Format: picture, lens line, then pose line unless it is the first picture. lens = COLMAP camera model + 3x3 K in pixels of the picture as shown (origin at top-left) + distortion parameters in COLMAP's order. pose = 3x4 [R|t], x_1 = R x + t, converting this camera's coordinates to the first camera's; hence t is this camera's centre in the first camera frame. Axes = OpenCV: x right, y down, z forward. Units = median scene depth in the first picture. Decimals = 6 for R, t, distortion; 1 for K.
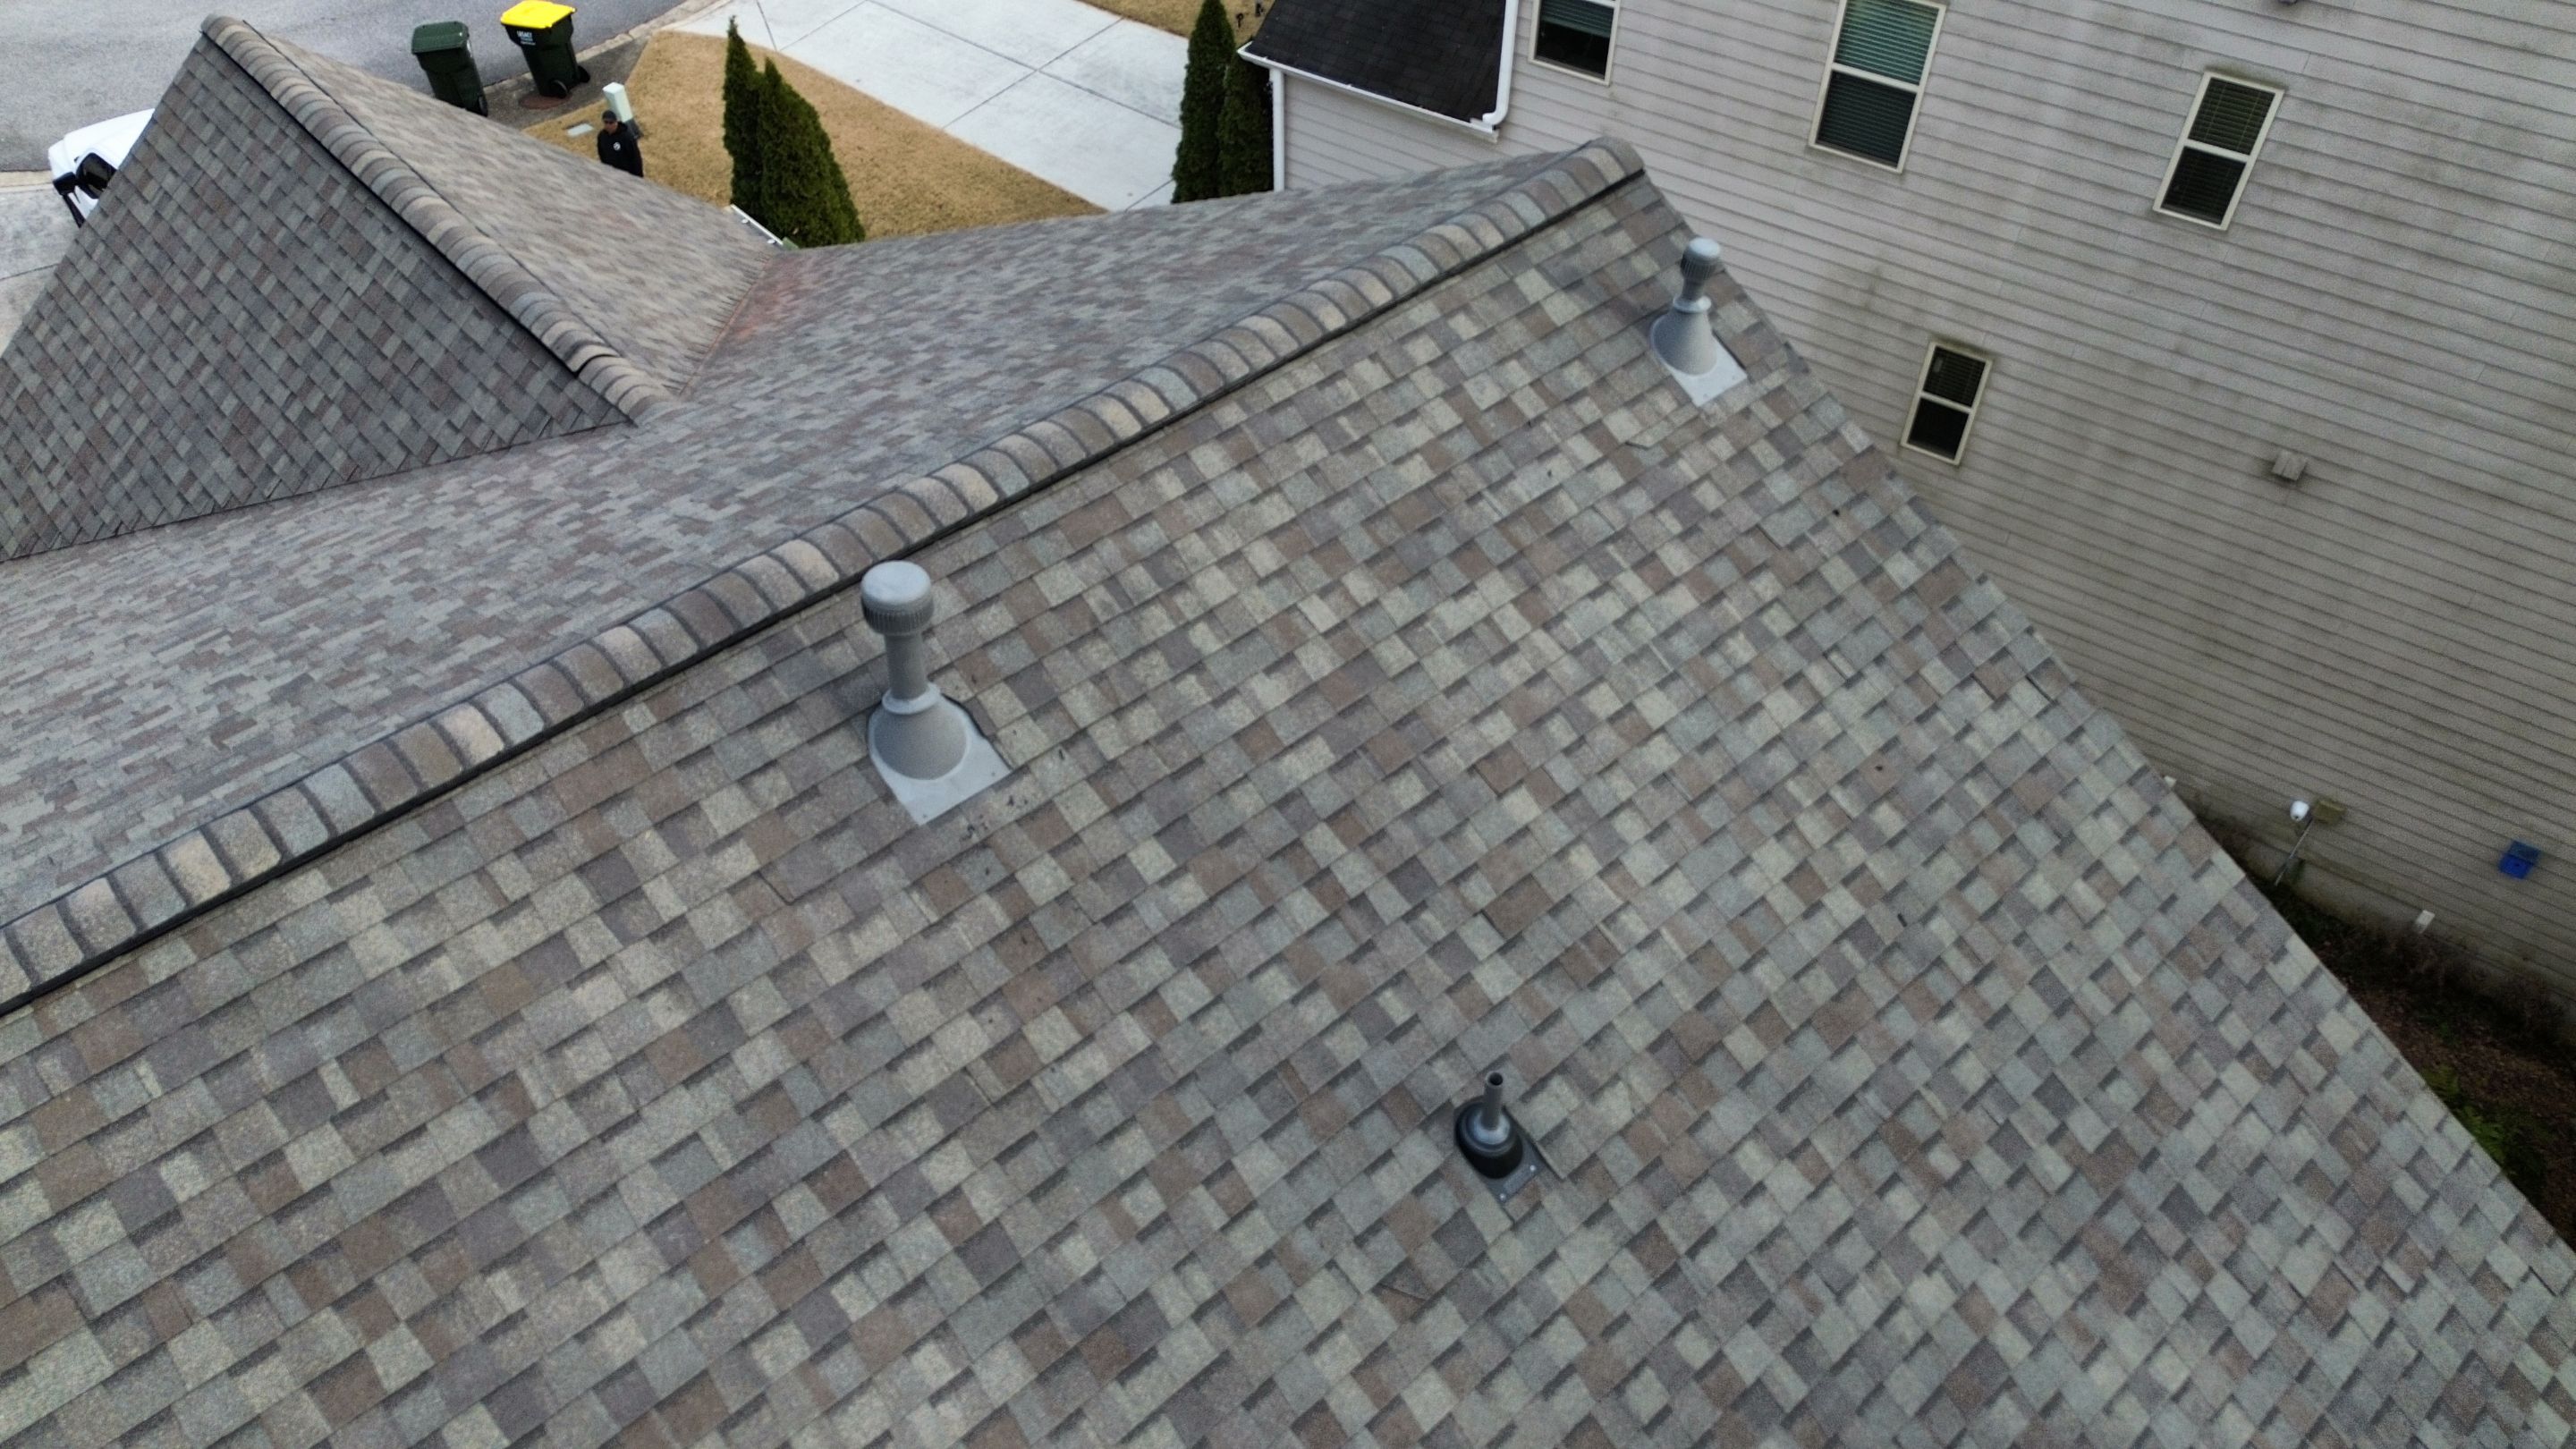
lens RADIAL K [[1793.0, 0, 1290.6], [0, 1793.0, 723.0], [0, 0, 1]] dist [0.089550, -0.080286]
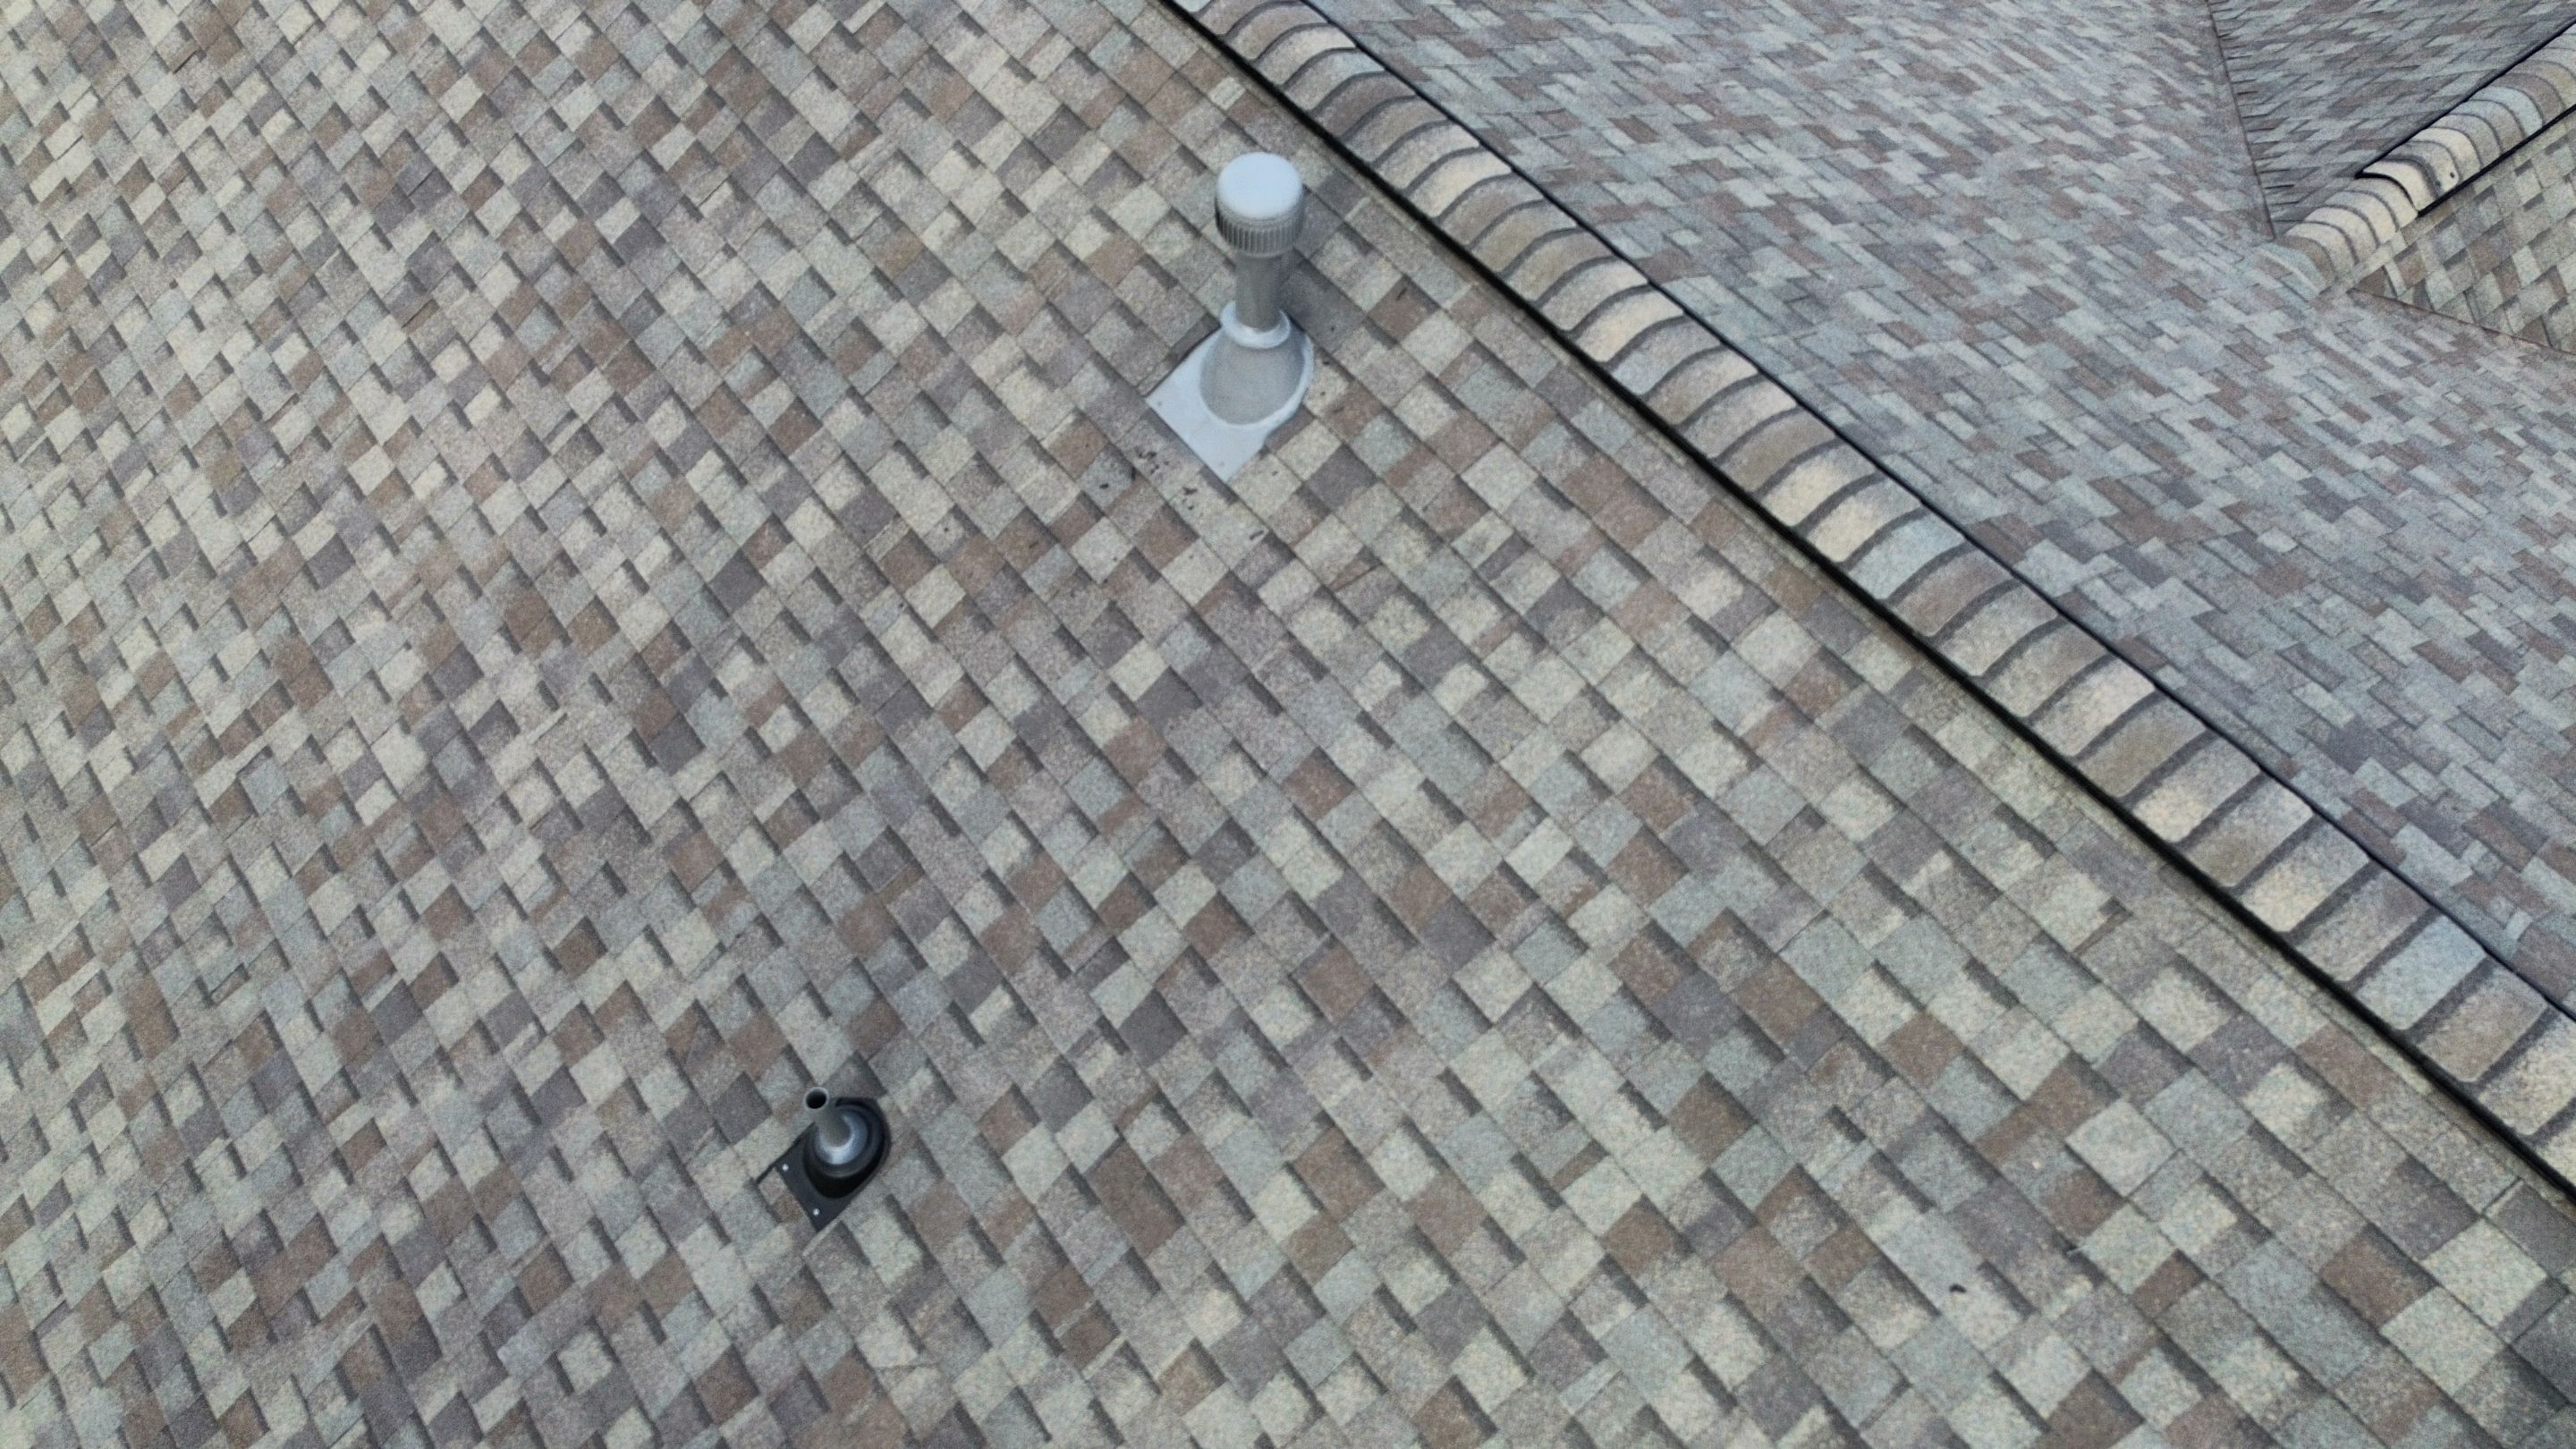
lens RADIAL K [[1793.0, 0, 1286.4], [0, 1793.0, 726.1], [0, 0, 1]] dist [0.089550, -0.080286]
pose [[-0.076964, 0.844364, -0.530213, 0.327543], [-0.704381, 0.330320, 0.628280, -0.419942], [0.705637, 0.421827, 0.569331, 0.562165]]
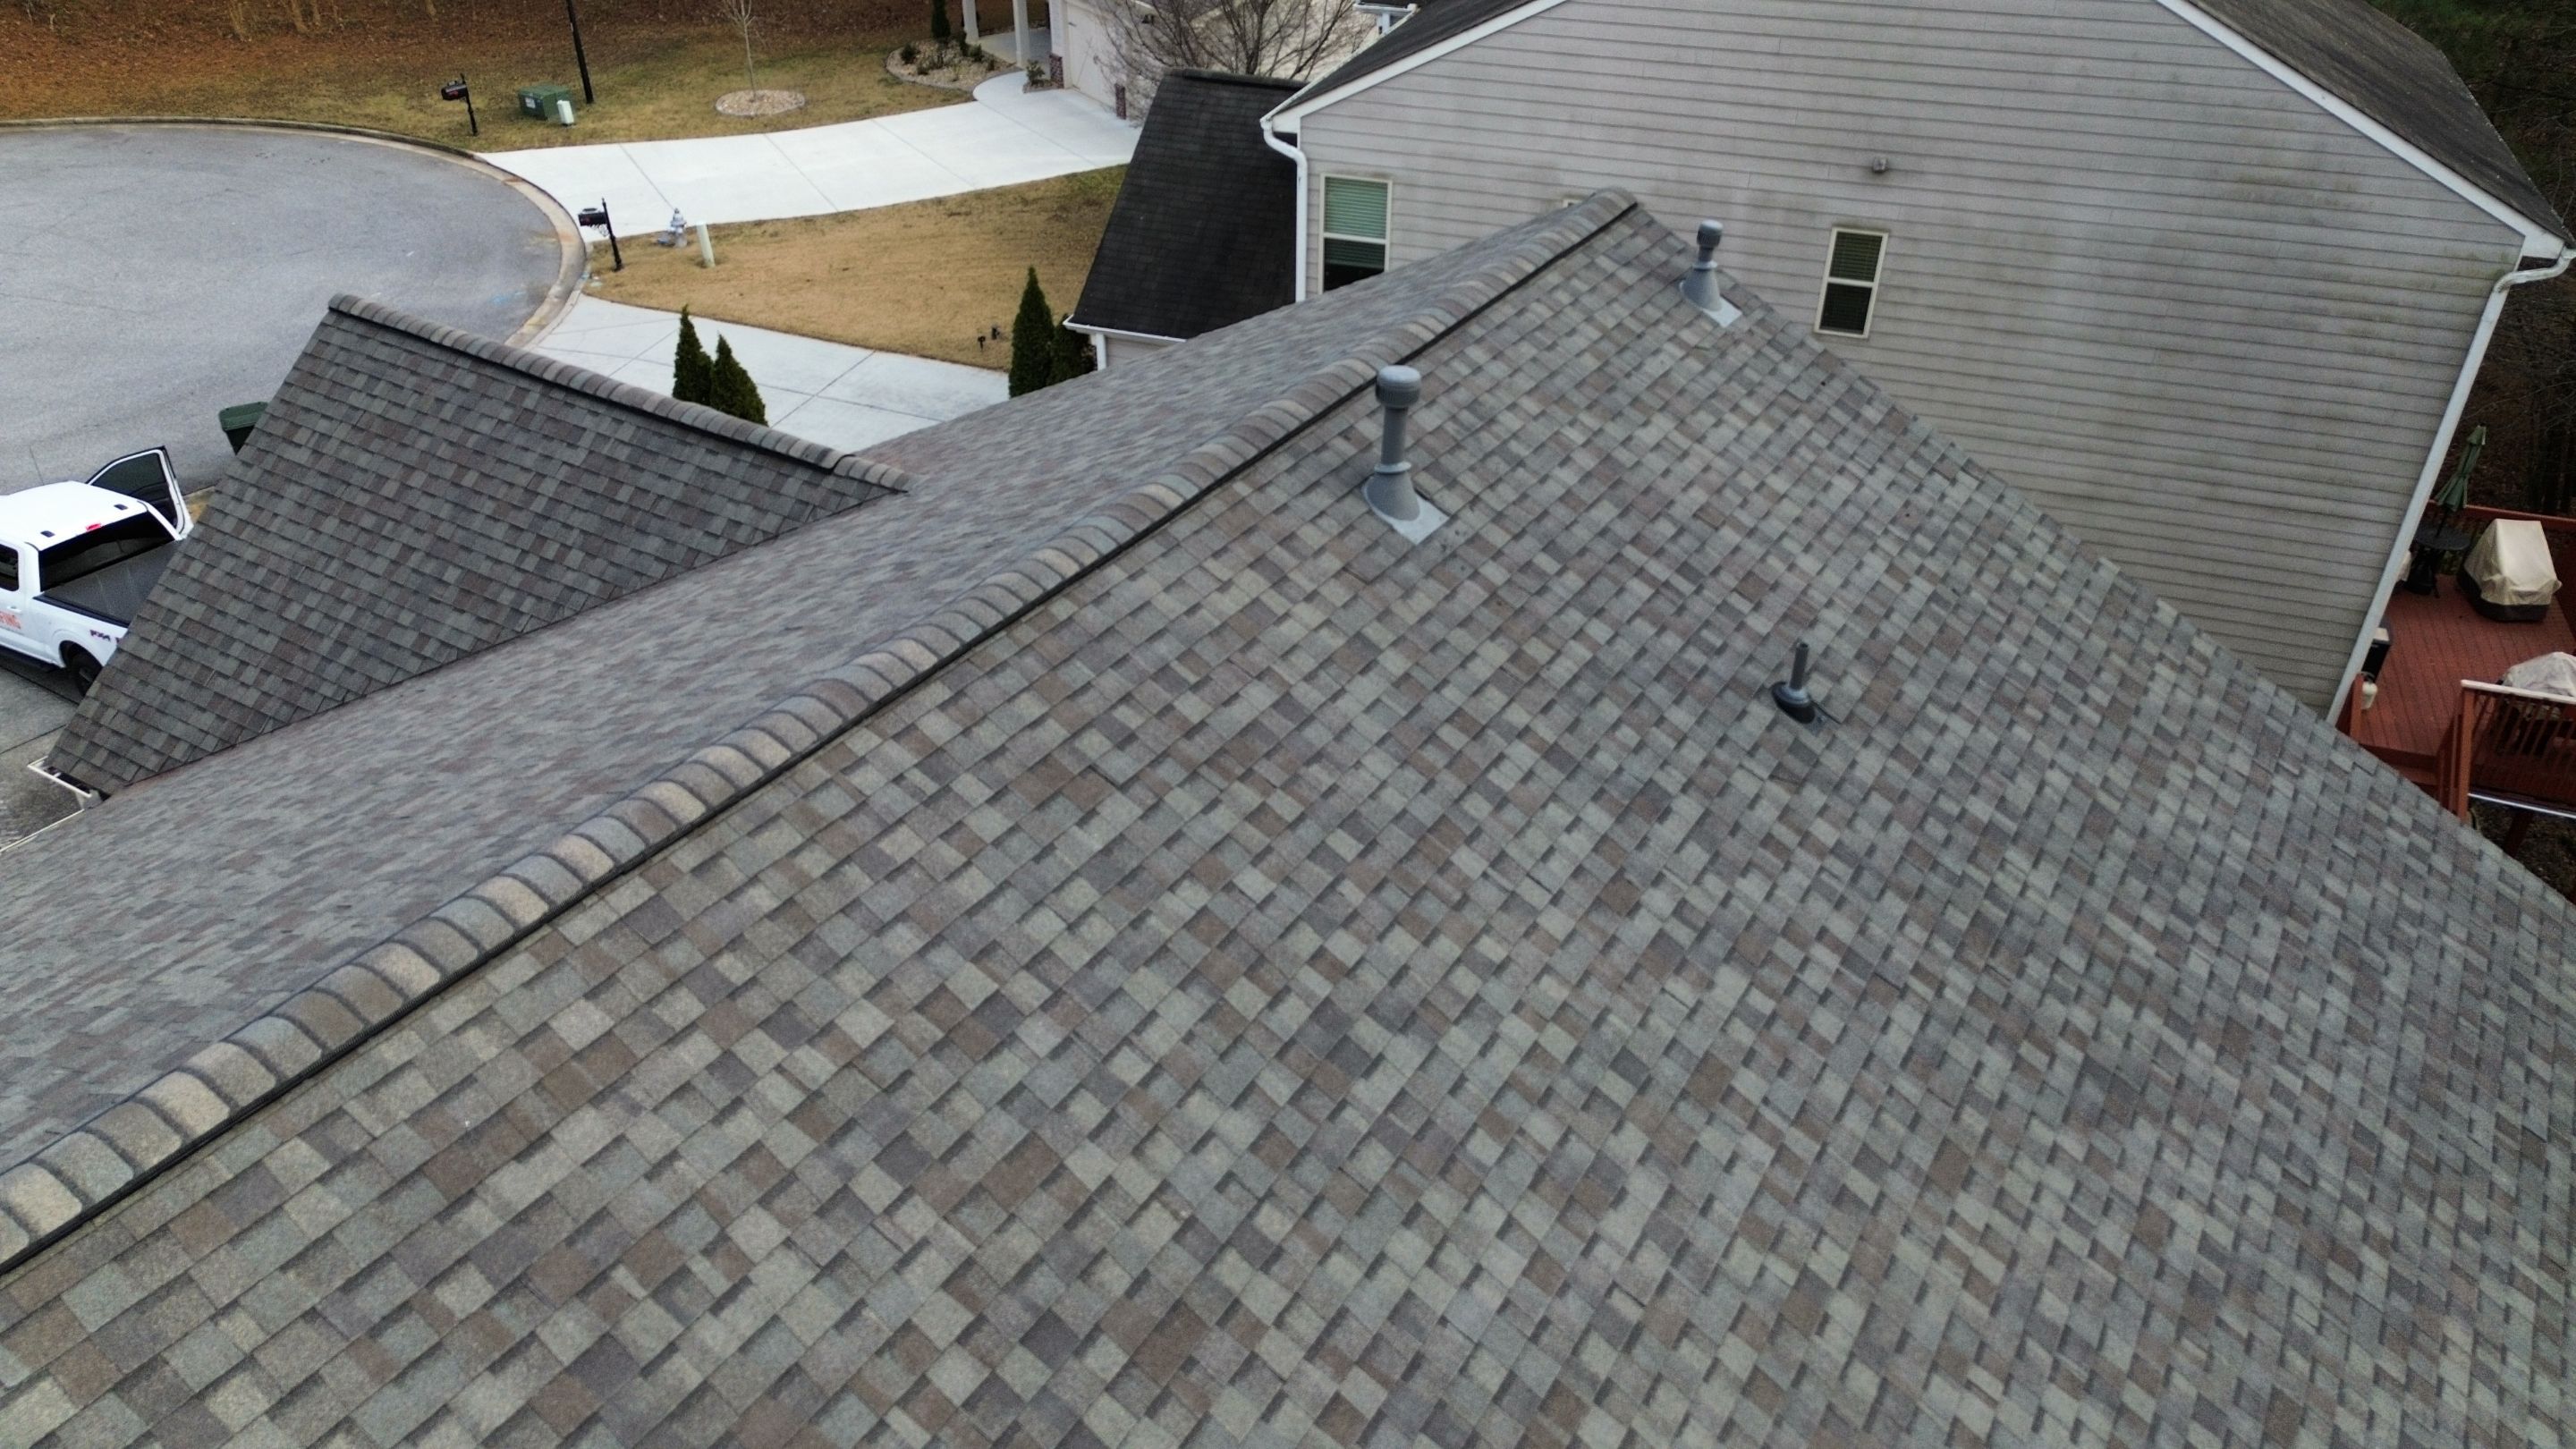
lens RADIAL K [[1793.0, 0, 1285.5], [0, 1793.0, 723.2], [0, 0, 1]] dist [0.089550, -0.080286]
pose [[0.962431, -0.143013, 0.230810, -0.612158], [0.187692, 0.964664, -0.184920, 0.414133], [-0.196208, 0.221294, 0.955265, -0.354532]]
